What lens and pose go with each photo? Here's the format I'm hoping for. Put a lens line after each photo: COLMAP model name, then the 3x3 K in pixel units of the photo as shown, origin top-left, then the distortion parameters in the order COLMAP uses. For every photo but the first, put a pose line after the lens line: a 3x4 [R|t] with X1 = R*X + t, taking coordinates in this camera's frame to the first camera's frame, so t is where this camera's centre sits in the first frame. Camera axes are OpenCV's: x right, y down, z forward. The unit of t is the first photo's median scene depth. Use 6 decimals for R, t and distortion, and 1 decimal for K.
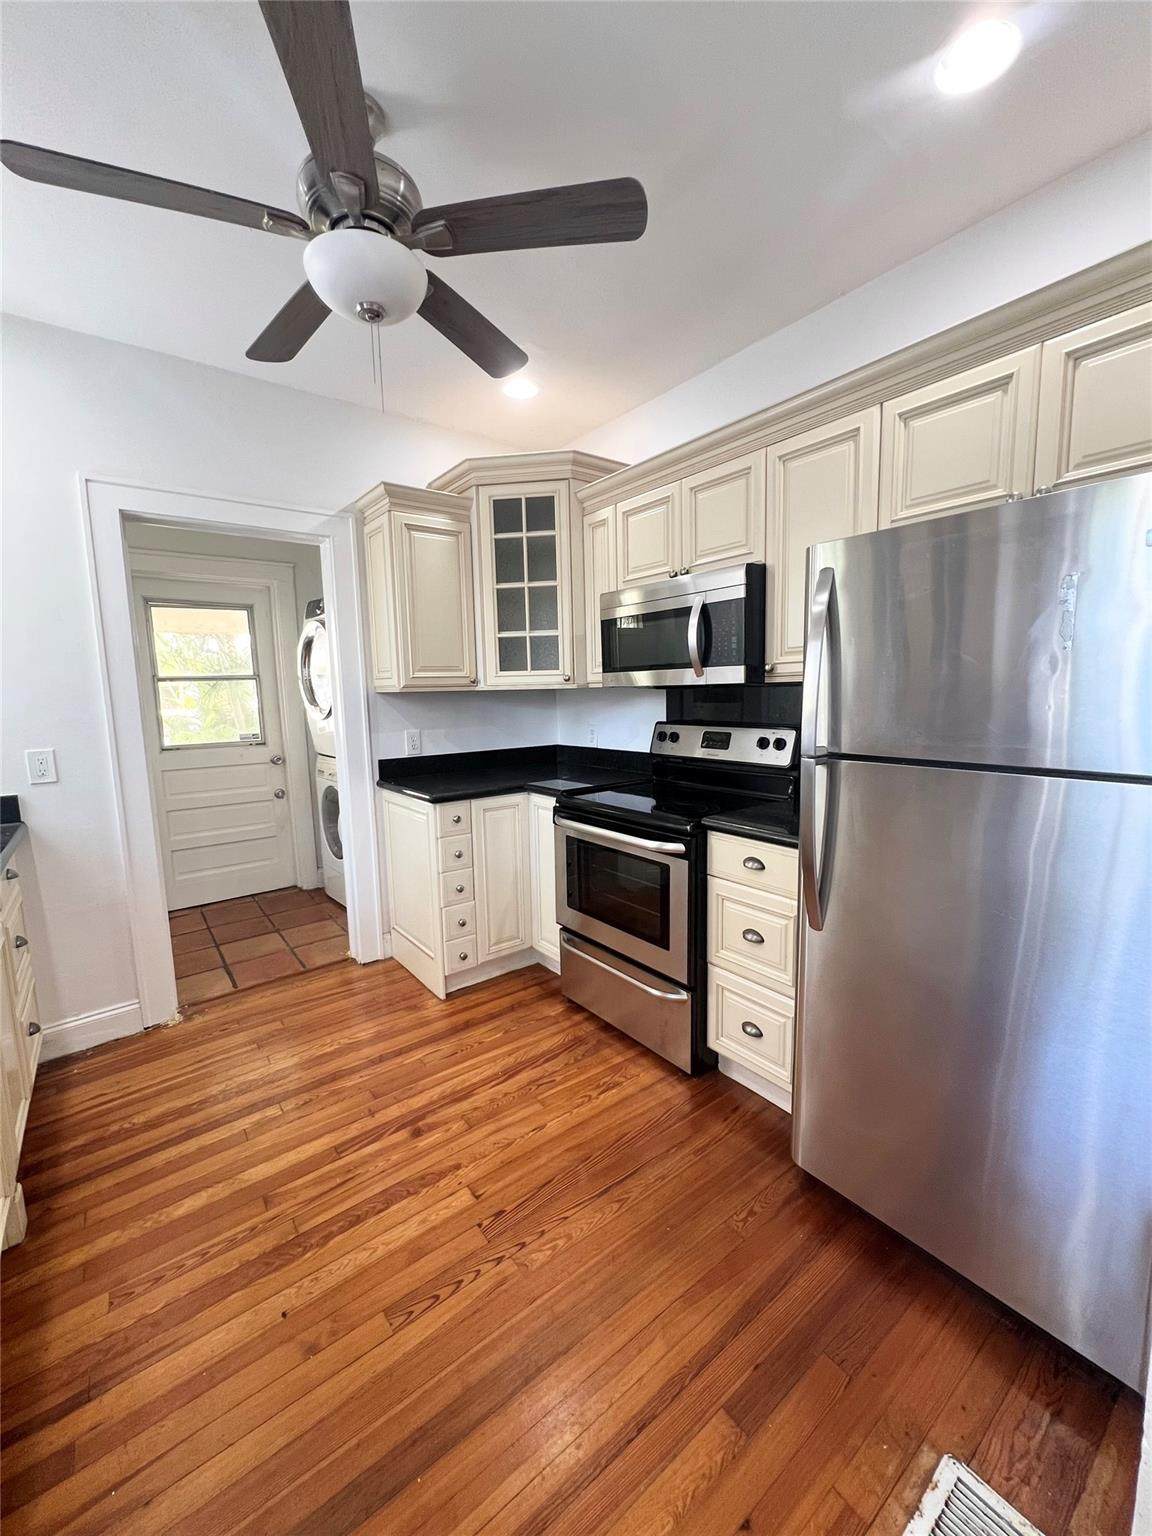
lens RADIAL K [[616.0, 0, 577.1], [0, 616.0, 765.6], [0, 0, 1]] dist [-0.003264, 0.001063]
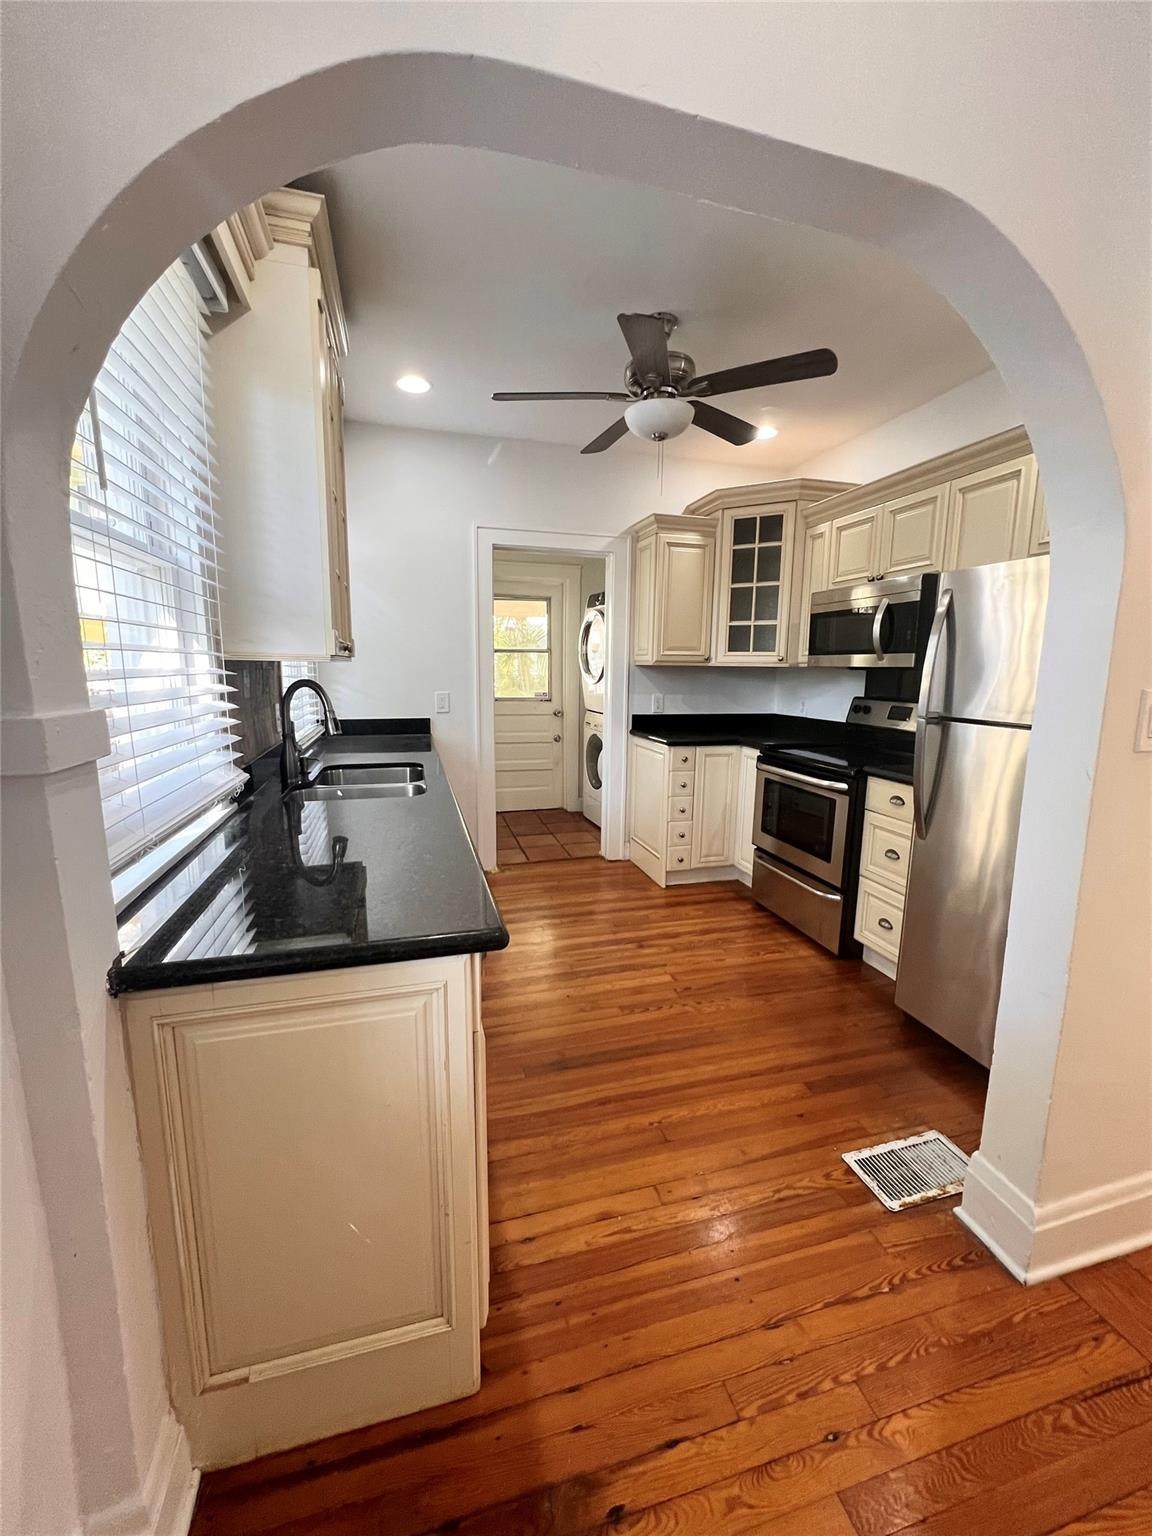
lens RADIAL K [[617.7, 0, 578.9], [0, 617.7, 767.7], [0, 0, 1]] dist [-0.003198, 0.001581]
pose [[0.926708, 0.094503, -0.363705, 0.097369], [-0.079491, 0.995258, 0.056063, 0.051848], [0.367279, -0.023042, 0.929825, -0.406074]]
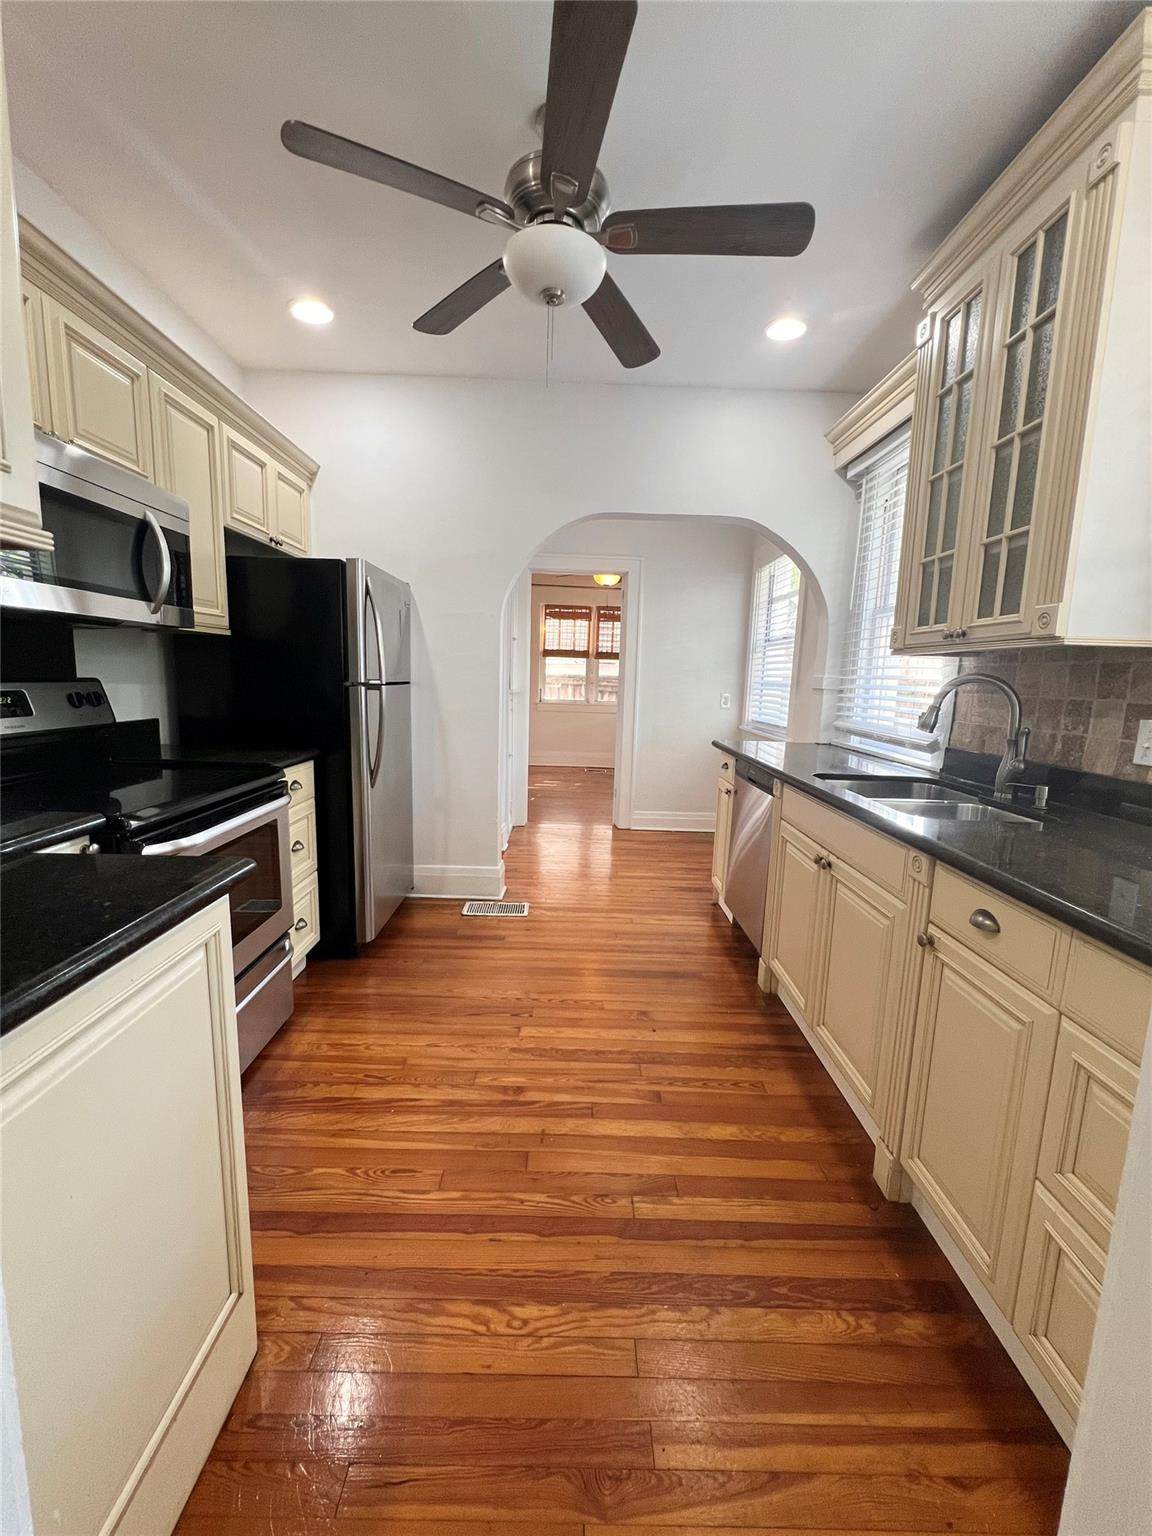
lens RADIAL K [[616.0, 0, 578.5], [0, 616.0, 764.4], [0, 0, 1]] dist [-0.003264, 0.001063]
pose [[-0.802146, -0.084932, 0.591057, -0.682790], [0.062624, 0.972409, 0.224720, -0.092697], [-0.593835, 0.217272, -0.774695, 1.248238]]
